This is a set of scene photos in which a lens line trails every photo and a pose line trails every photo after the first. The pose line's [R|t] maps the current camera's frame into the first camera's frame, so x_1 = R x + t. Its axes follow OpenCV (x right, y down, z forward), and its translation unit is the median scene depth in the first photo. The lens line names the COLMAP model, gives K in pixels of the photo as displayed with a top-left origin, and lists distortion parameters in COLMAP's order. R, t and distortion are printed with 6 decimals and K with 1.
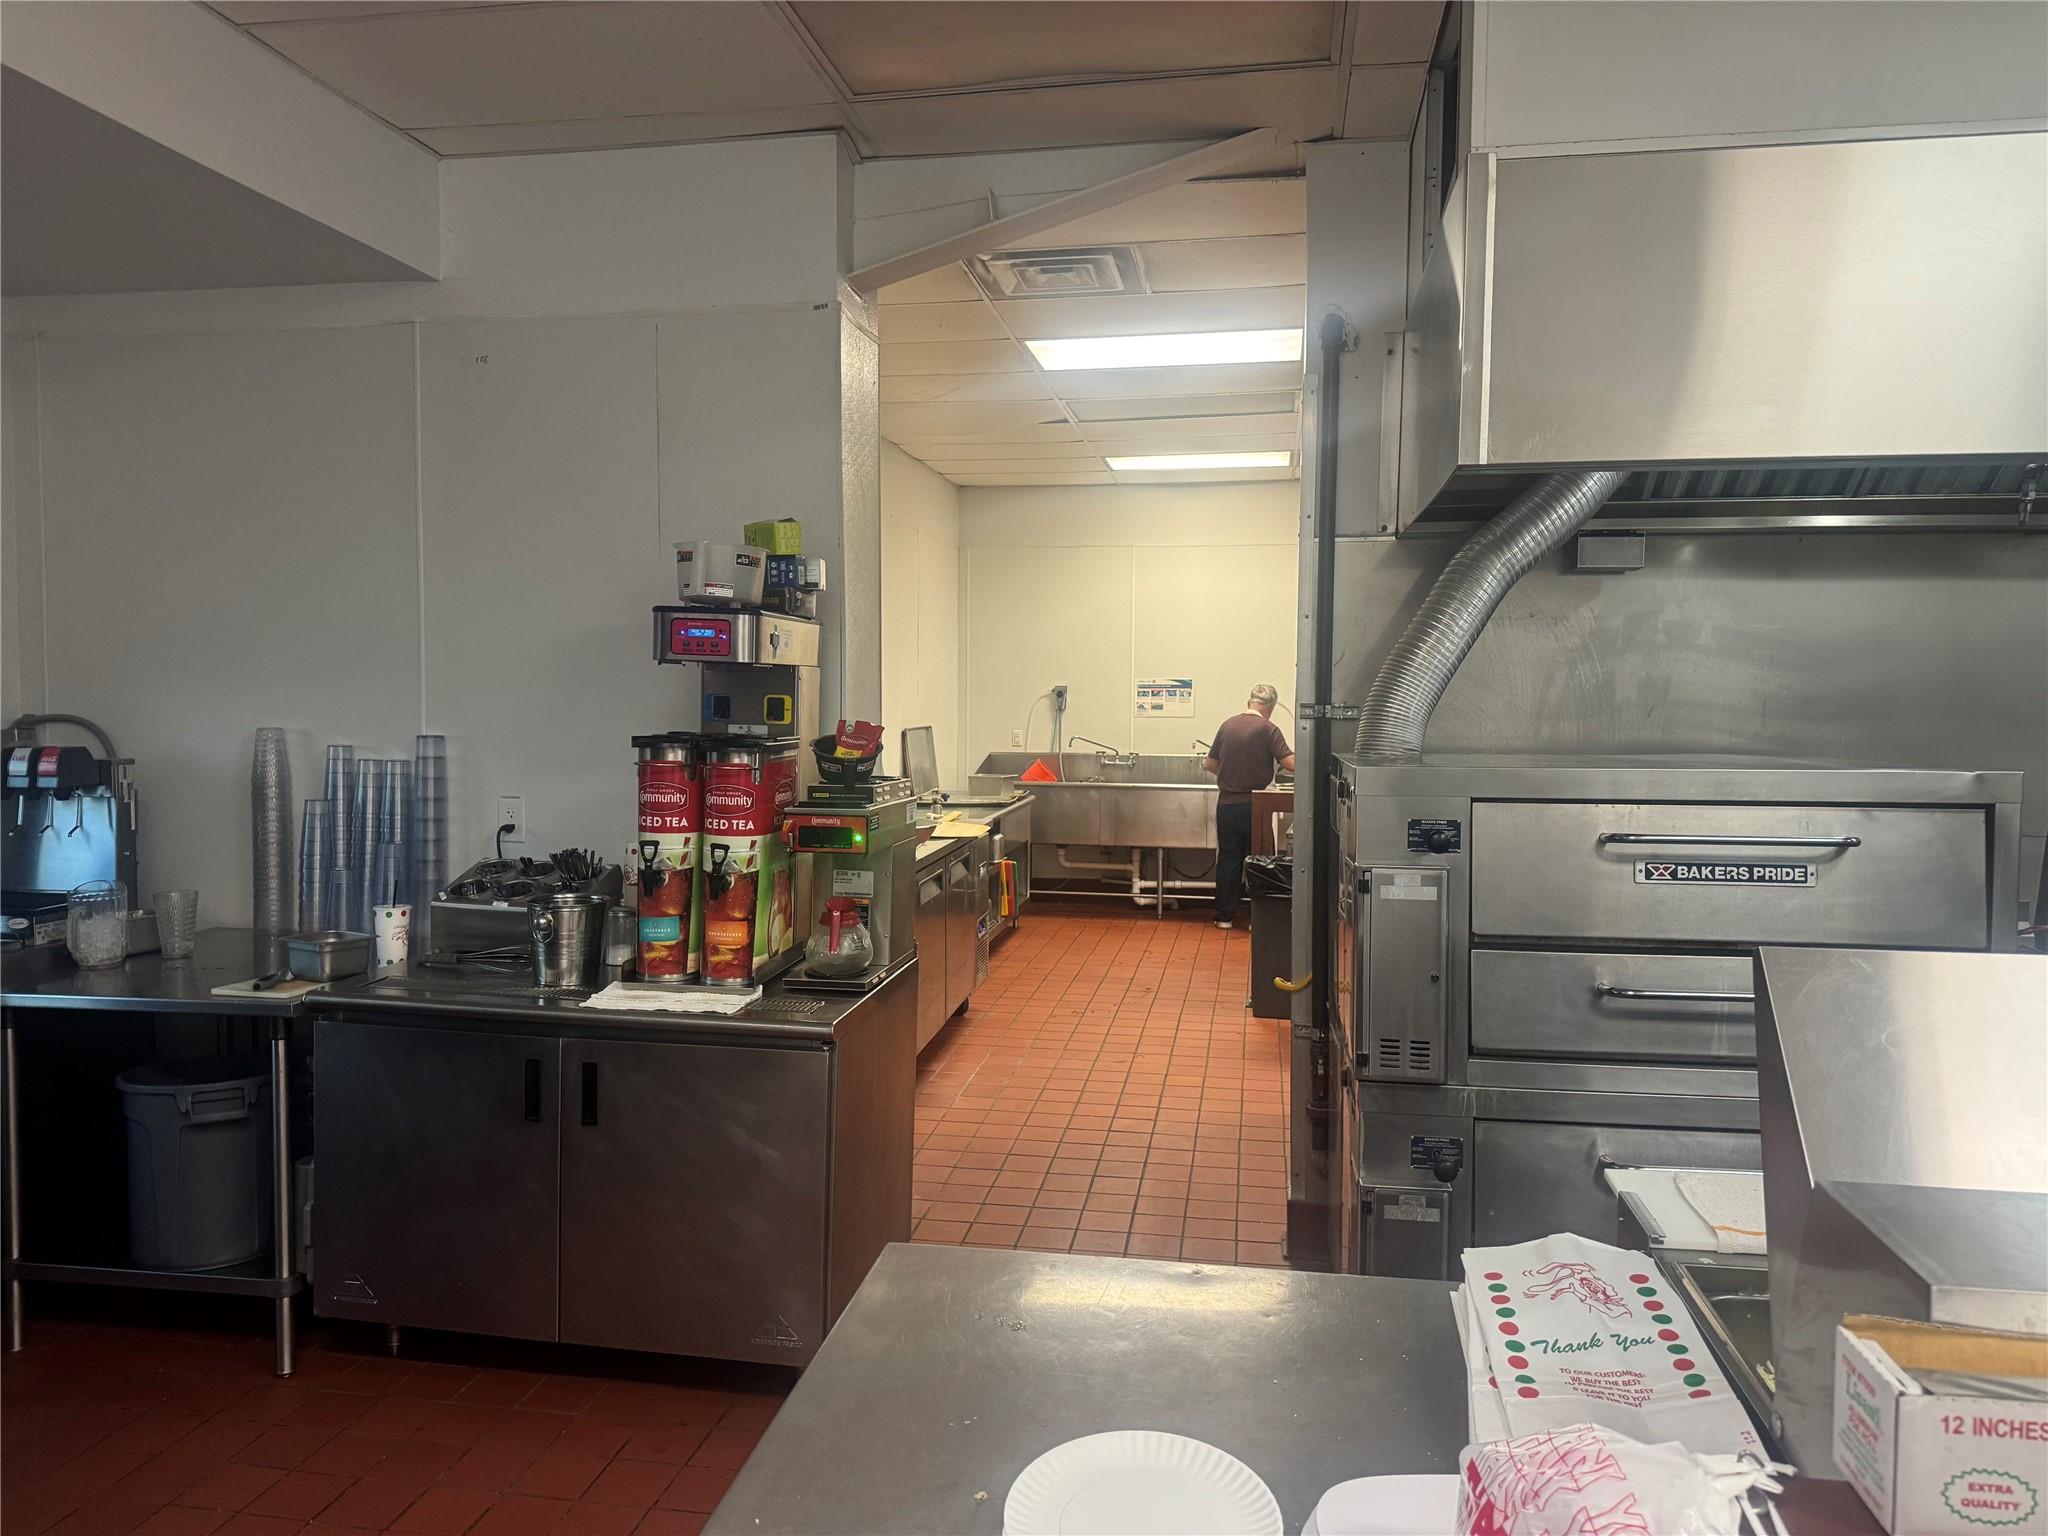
lens RADIAL K [[1415.6, 0, 1027.2], [0, 1415.6, 760.5], [0, 0, 1]] dist [0.092743, -0.144867]
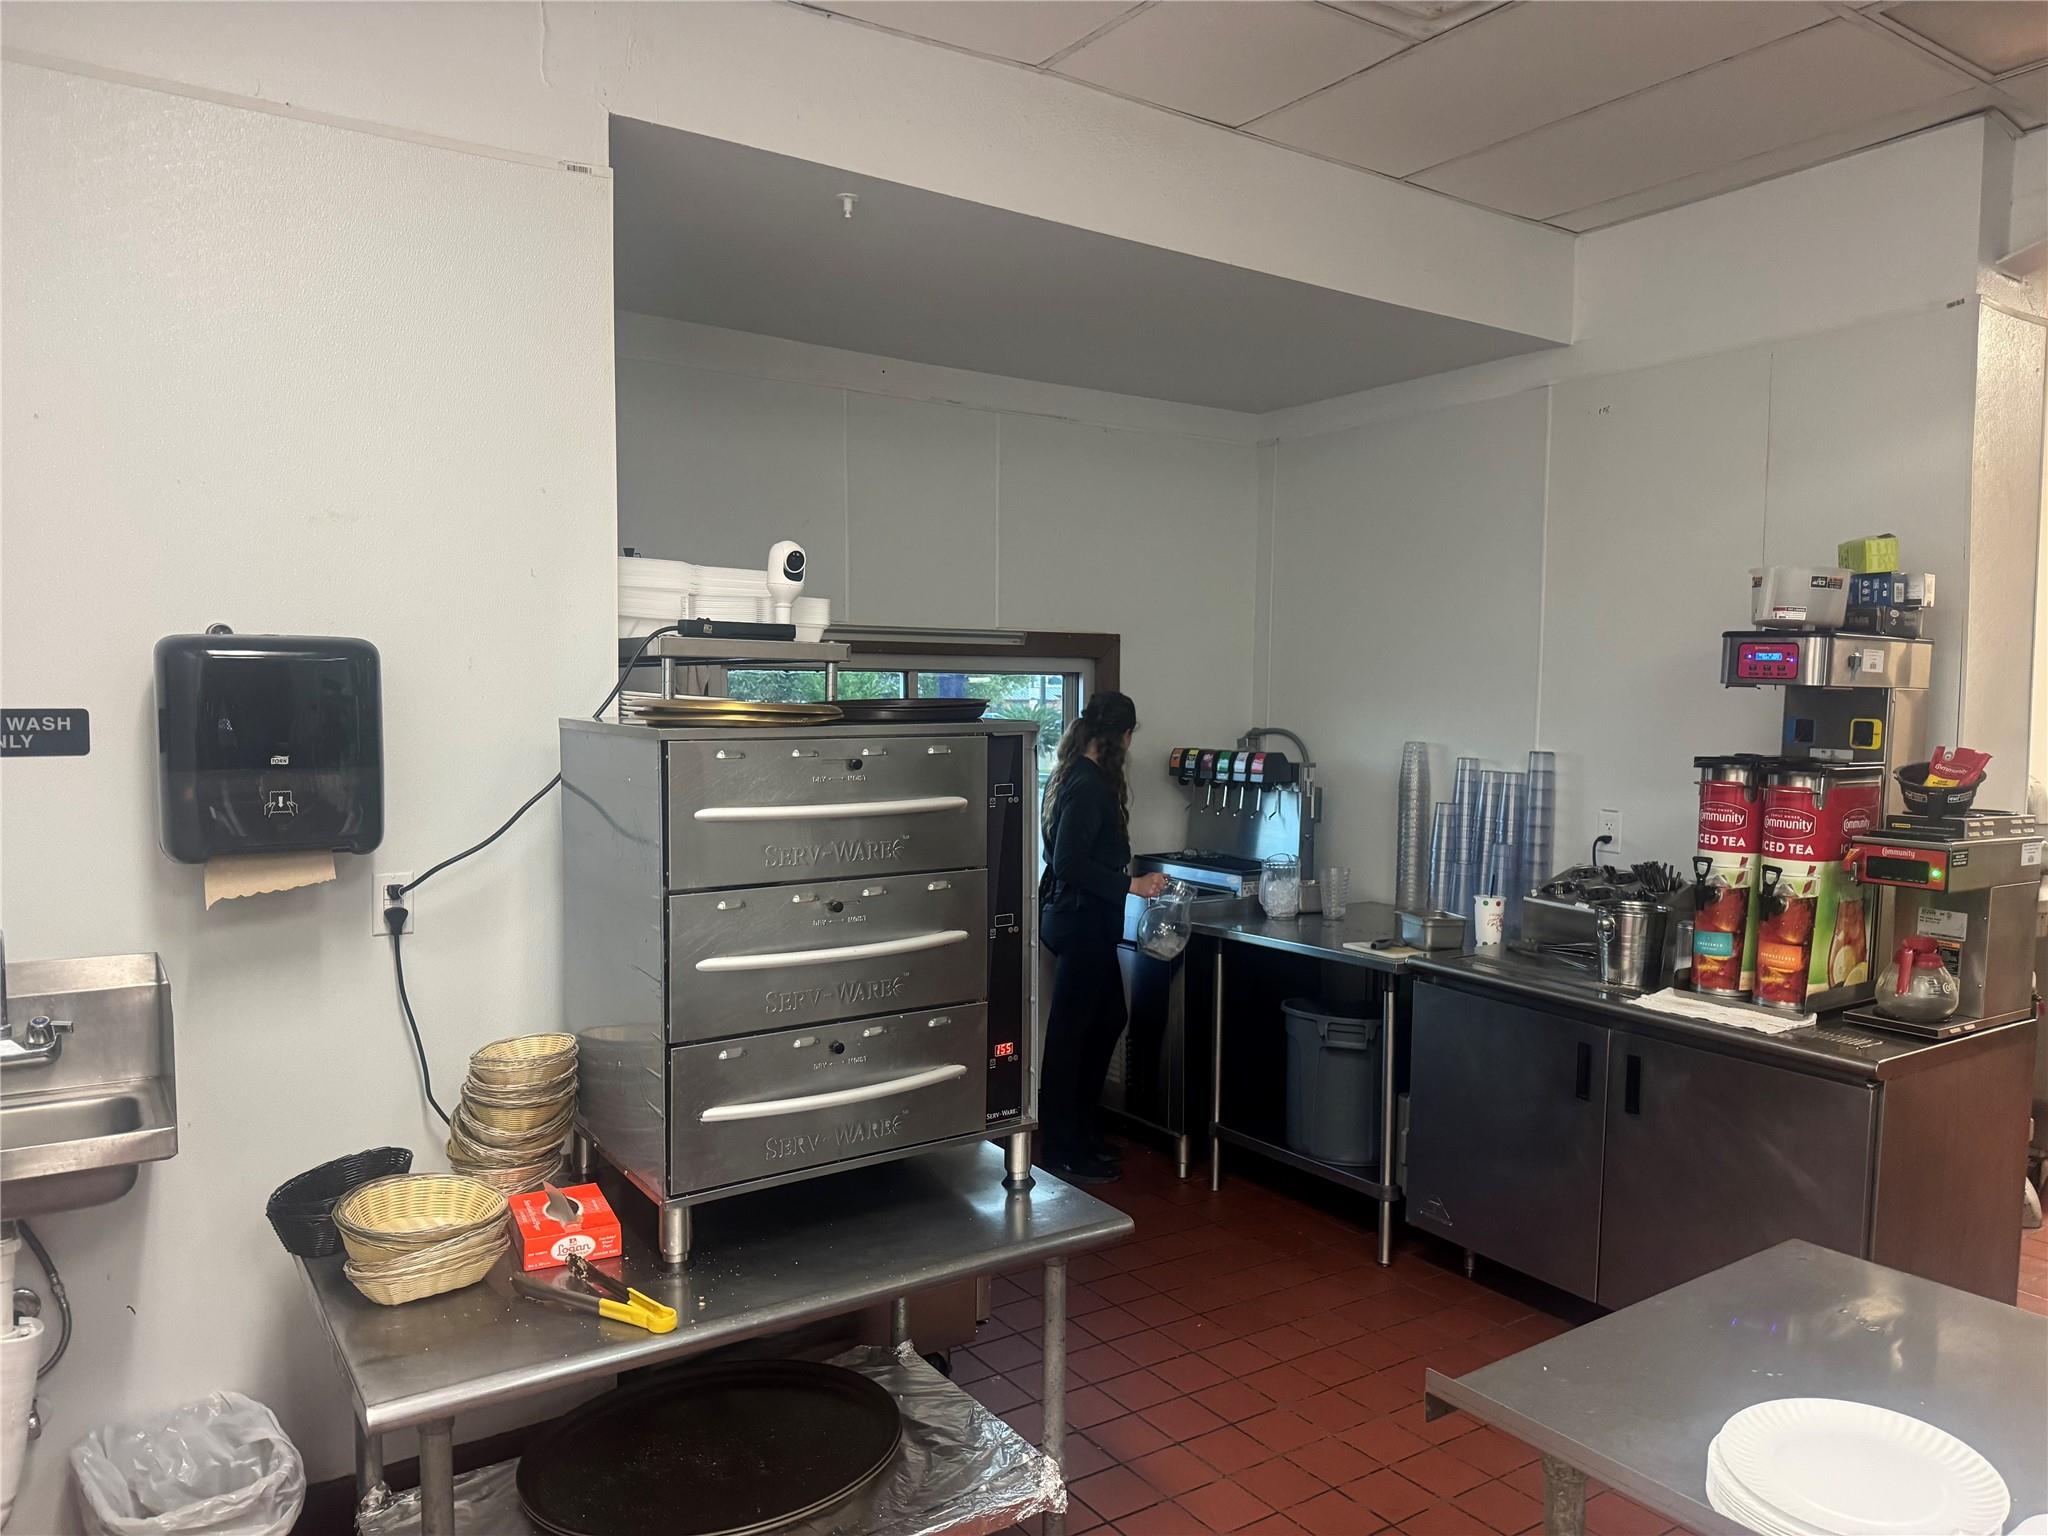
lens RADIAL K [[1415.6, 0, 1027.2], [0, 1415.6, 760.5], [0, 0, 1]] dist [0.092743, -0.144867]
pose [[0.685780, 0.033204, -0.727052, 0.149815], [-0.043149, 0.999056, 0.004926, 0.001640], [0.726529, 0.027994, 0.686565, -0.079560]]
